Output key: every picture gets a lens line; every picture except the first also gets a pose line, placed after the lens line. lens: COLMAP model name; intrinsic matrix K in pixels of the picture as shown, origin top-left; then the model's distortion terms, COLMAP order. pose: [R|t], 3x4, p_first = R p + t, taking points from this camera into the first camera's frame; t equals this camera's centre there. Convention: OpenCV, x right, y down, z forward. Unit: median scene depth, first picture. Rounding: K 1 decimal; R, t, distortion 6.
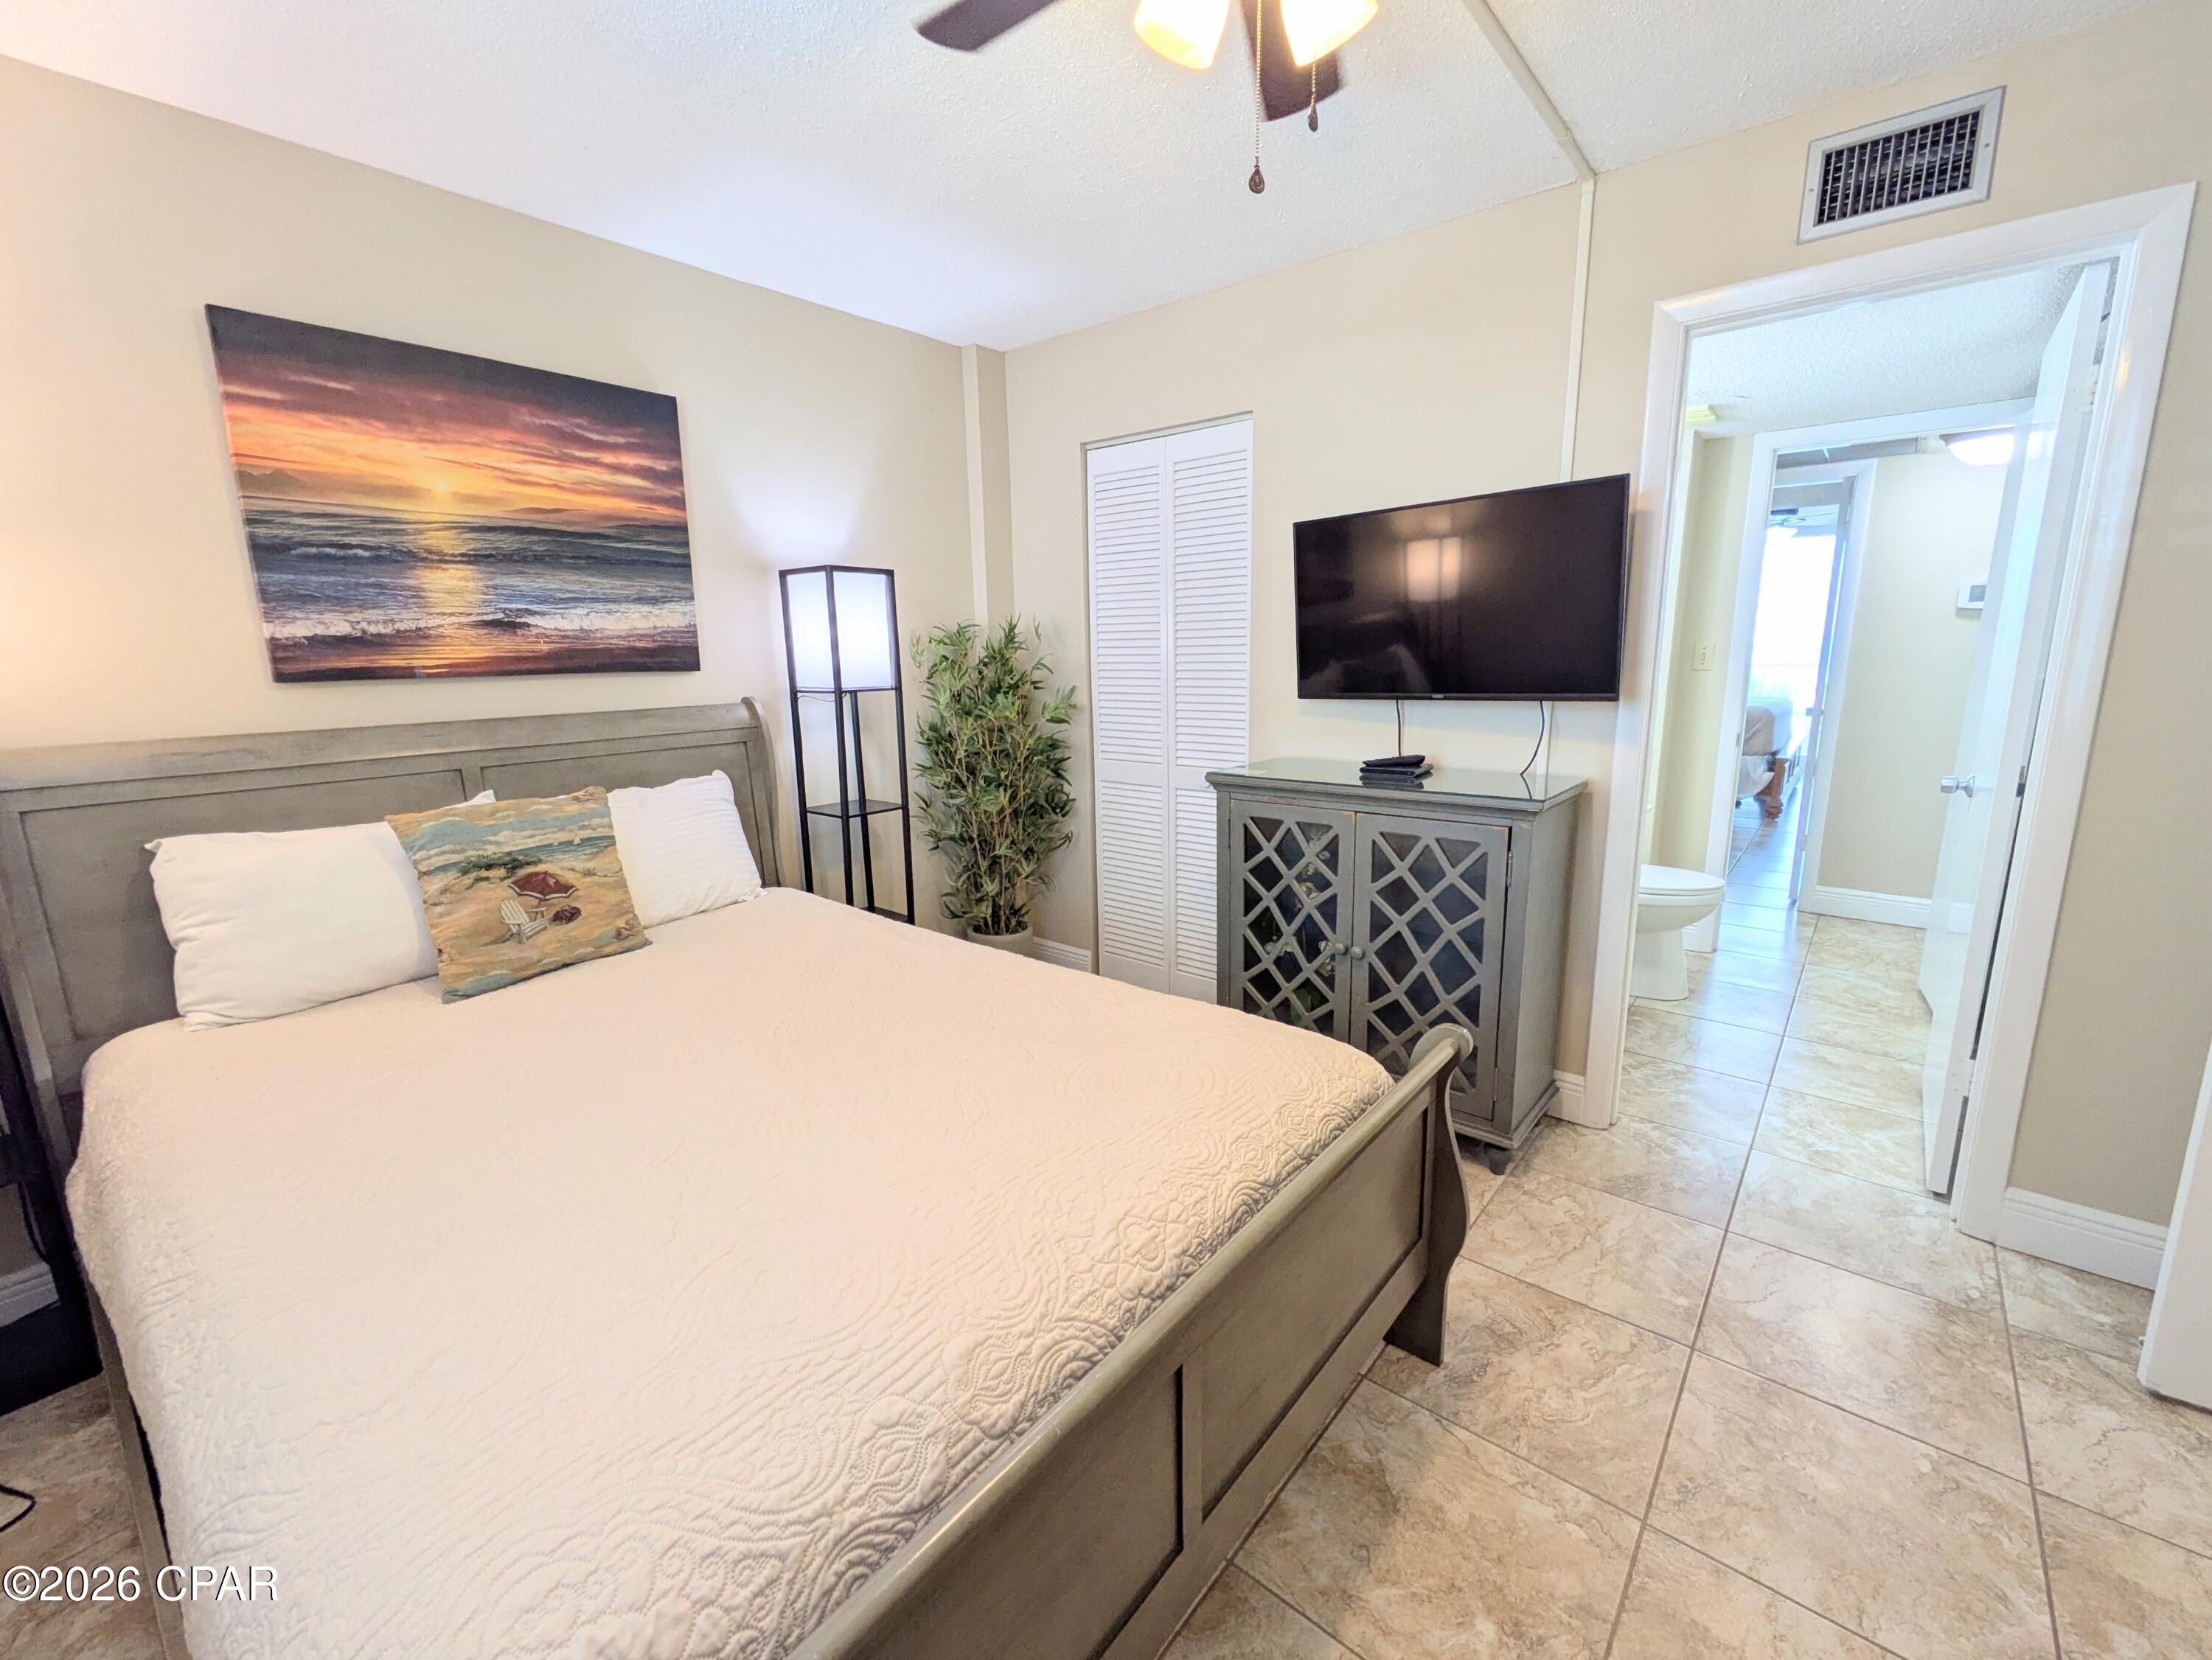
lens RADIAL K [[925.1, 0, 1107.0], [0, 925.1, 833.0], [0, 0, 1]] dist [-0.000928, 0.000847]
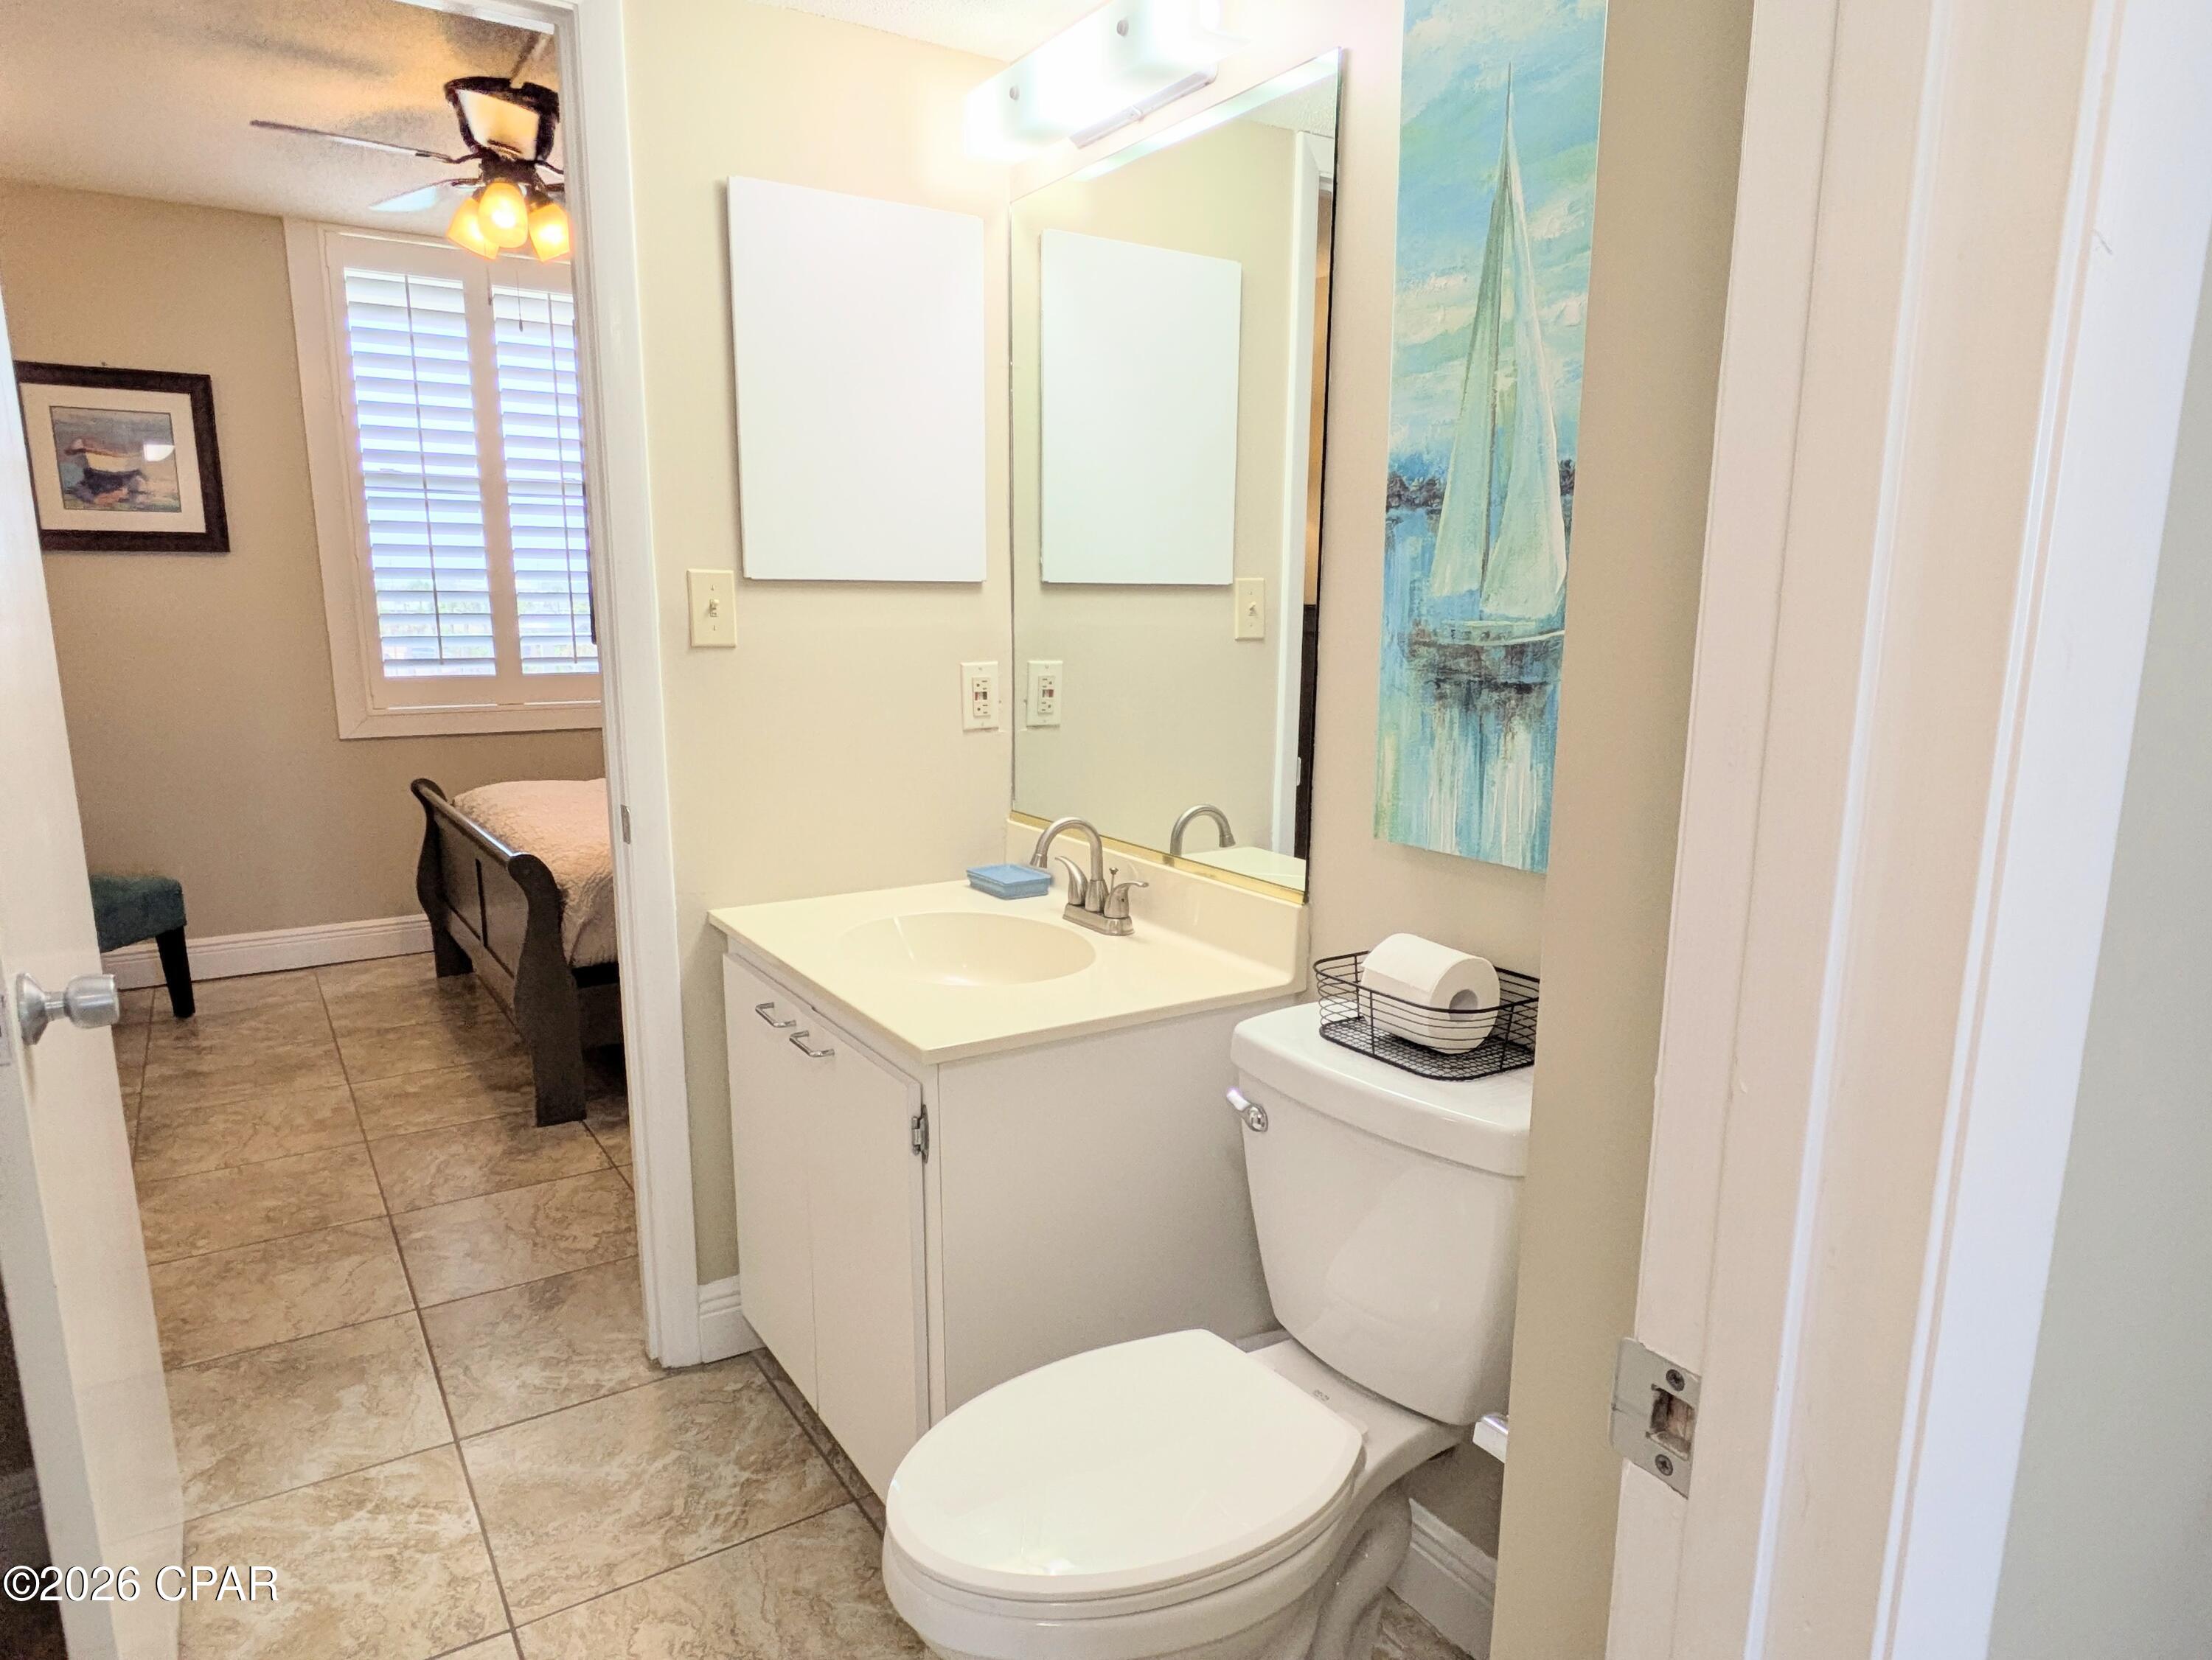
lens RADIAL K [[1372.8, 0, 1120.5], [0, 1372.8, 883.3], [0, 0, 1]] dist [0.001552, -0.004393]
pose [[-0.289400, 0.215830, -0.932558, 1.504080], [-0.183478, 0.943675, 0.275342, -0.348854], [0.939459, 0.250788, -0.233500, 1.736070]]
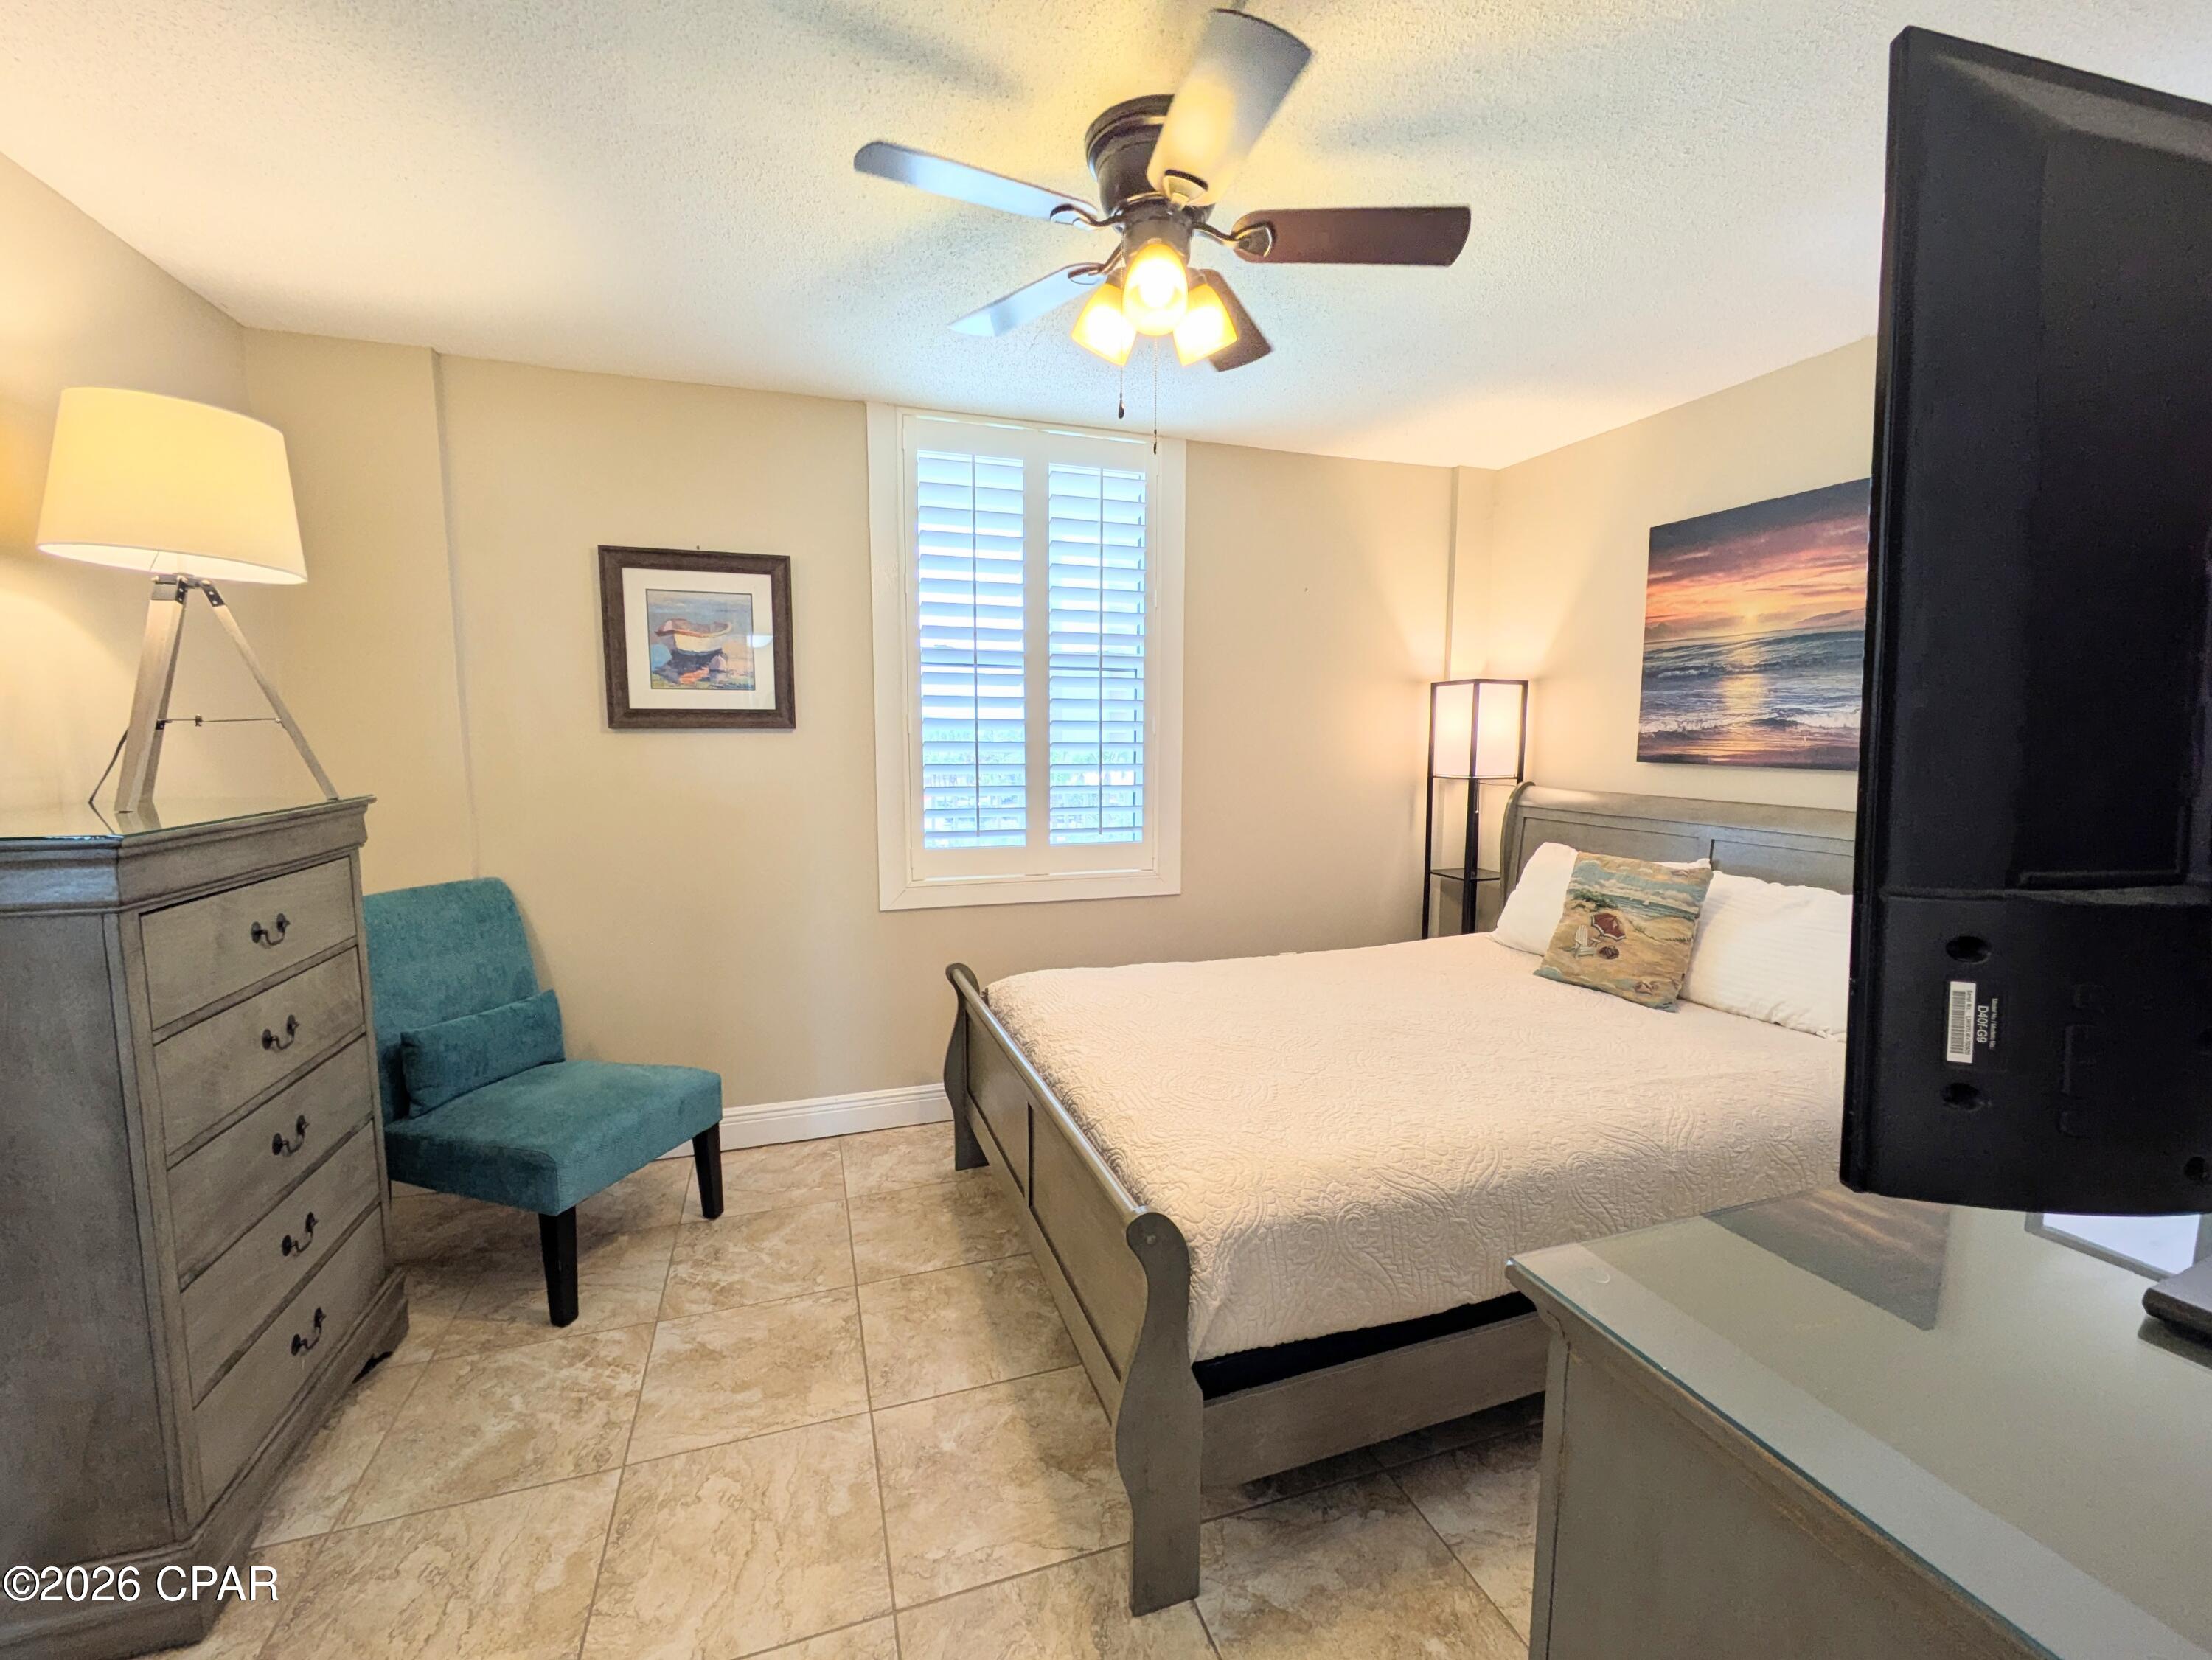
lens RADIAL K [[925.1, 0, 1114.8], [0, 925.1, 838.8], [0, 0, 1]] dist [-0.000928, 0.000847]
pose [[-0.513855, 0.122090, -0.849145, 0.819182], [-0.159166, 0.959068, 0.234213, -0.249443], [0.842982, 0.255506, -0.473390, 0.984336]]
